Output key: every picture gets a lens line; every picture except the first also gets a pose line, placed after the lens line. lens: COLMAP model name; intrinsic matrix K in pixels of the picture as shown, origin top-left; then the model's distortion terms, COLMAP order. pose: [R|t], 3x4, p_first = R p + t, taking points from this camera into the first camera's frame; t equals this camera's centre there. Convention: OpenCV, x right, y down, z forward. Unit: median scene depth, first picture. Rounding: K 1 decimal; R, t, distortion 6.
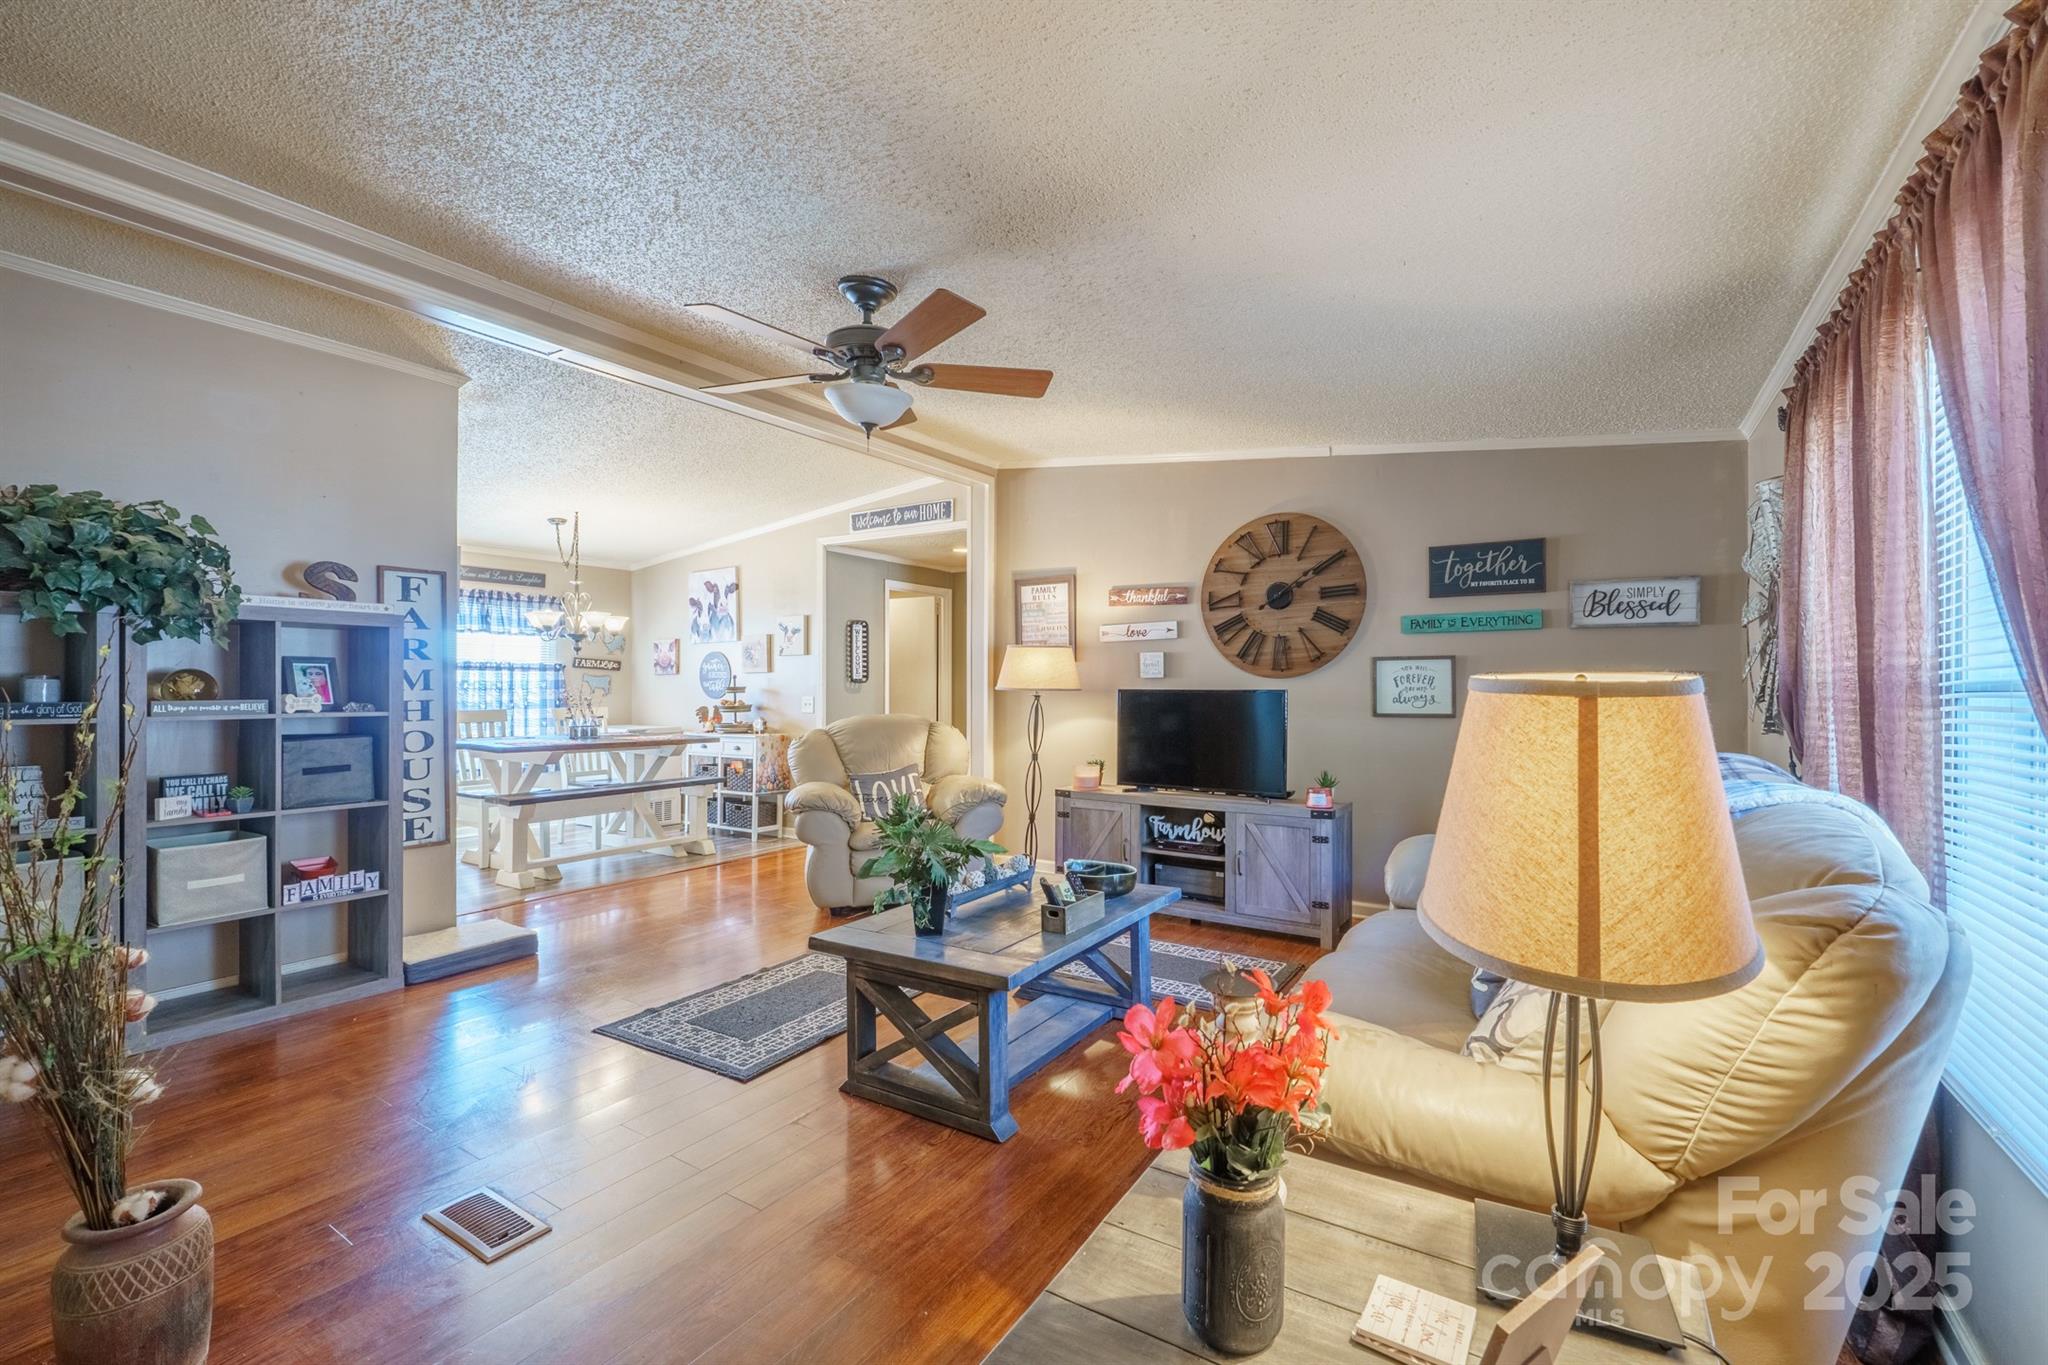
lens RADIAL K [[870.2, 0, 1029.0], [0, 870.2, 673.0], [0, 0, 1]] dist [0.000838, 0.000262]
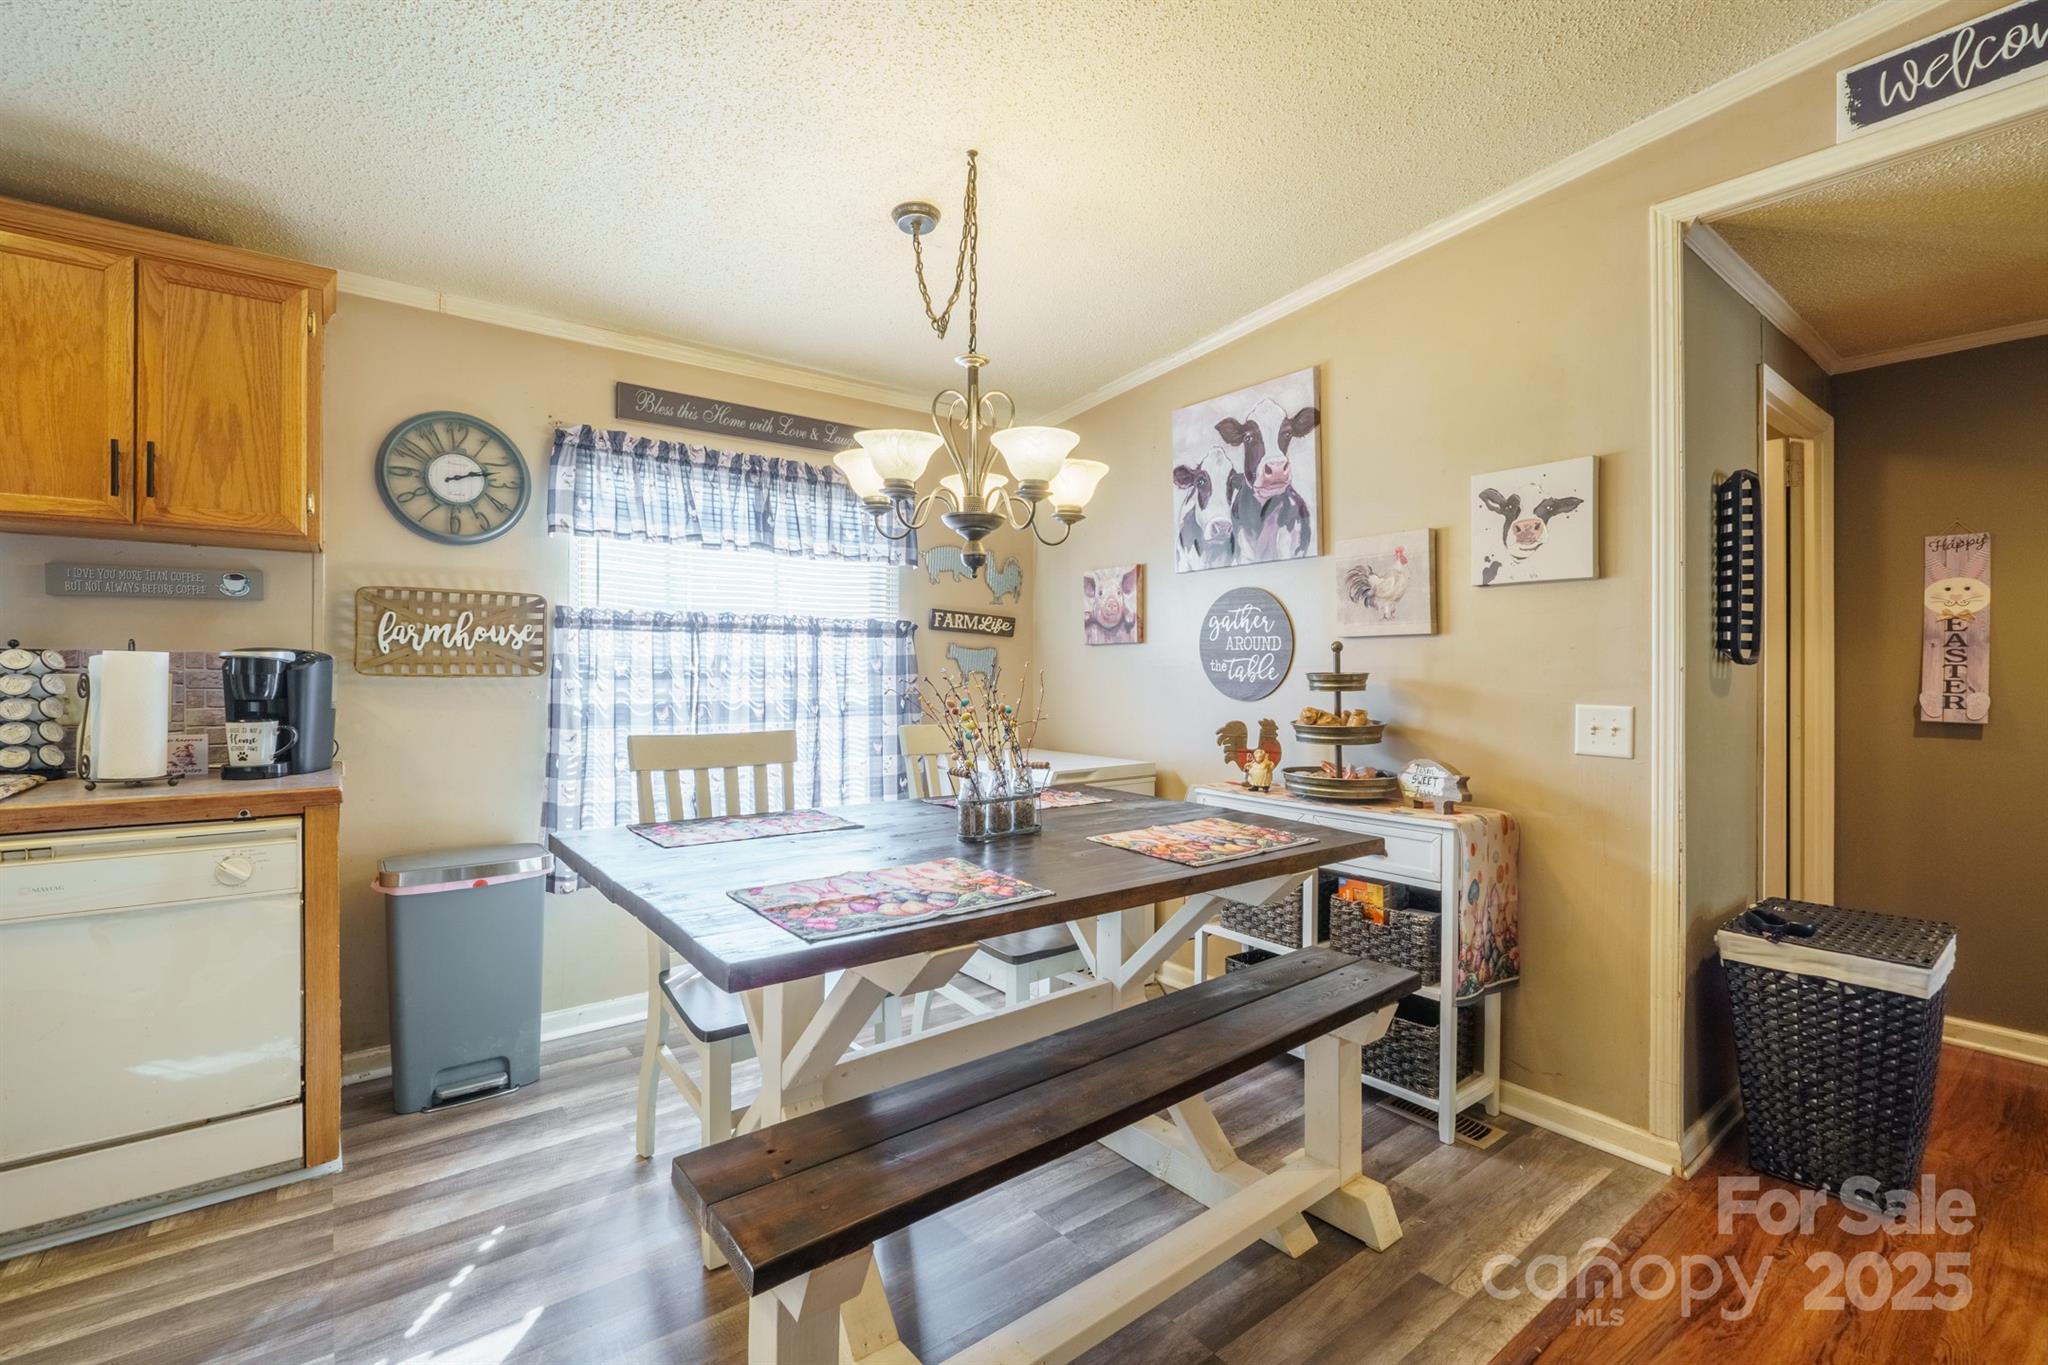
lens RADIAL K [[889.9, 0, 1019.7], [0, 889.9, 668.3], [0, 0, 1]] dist [-0.005614, -0.000343]
pose [[0.945535, 0.005460, -0.325475, -0.340471], [-0.000122, 0.999865, 0.016420, 0.007405], [0.325521, -0.015486, 0.945408, 0.592557]]
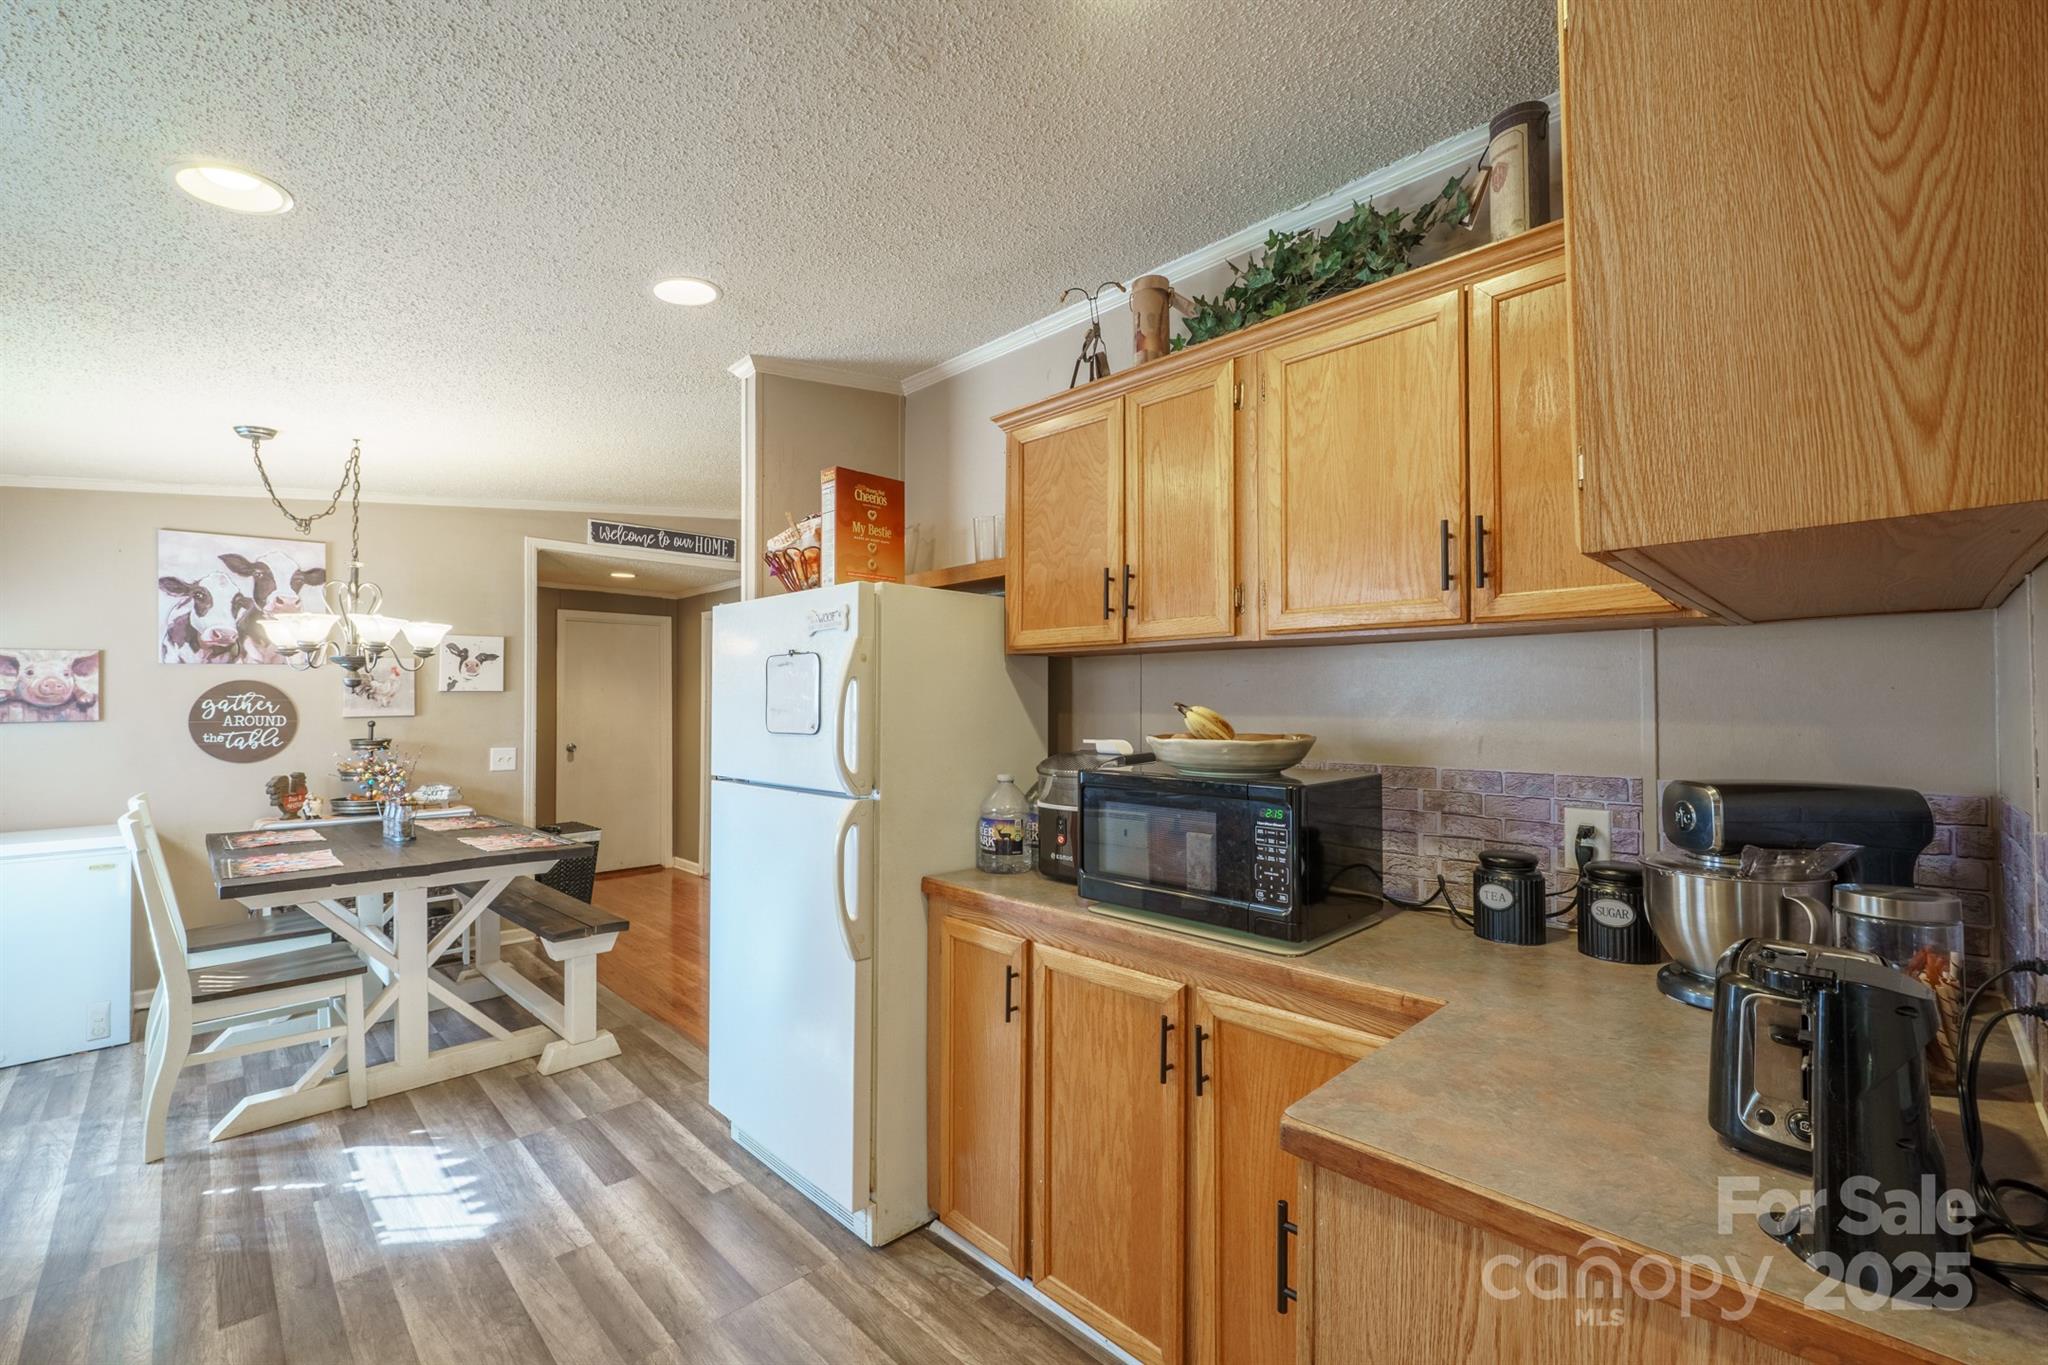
lens RADIAL K [[870.2, 0, 1012.1], [0, 870.2, 681.2], [0, 0, 1]] dist [0.000838, 0.000262]
pose [[0.225225, 0.020498, 0.974091, -0.842974], [-0.014059, 0.999743, -0.017787, -0.021612], [-0.974205, -0.009689, 0.225455, 0.402457]]
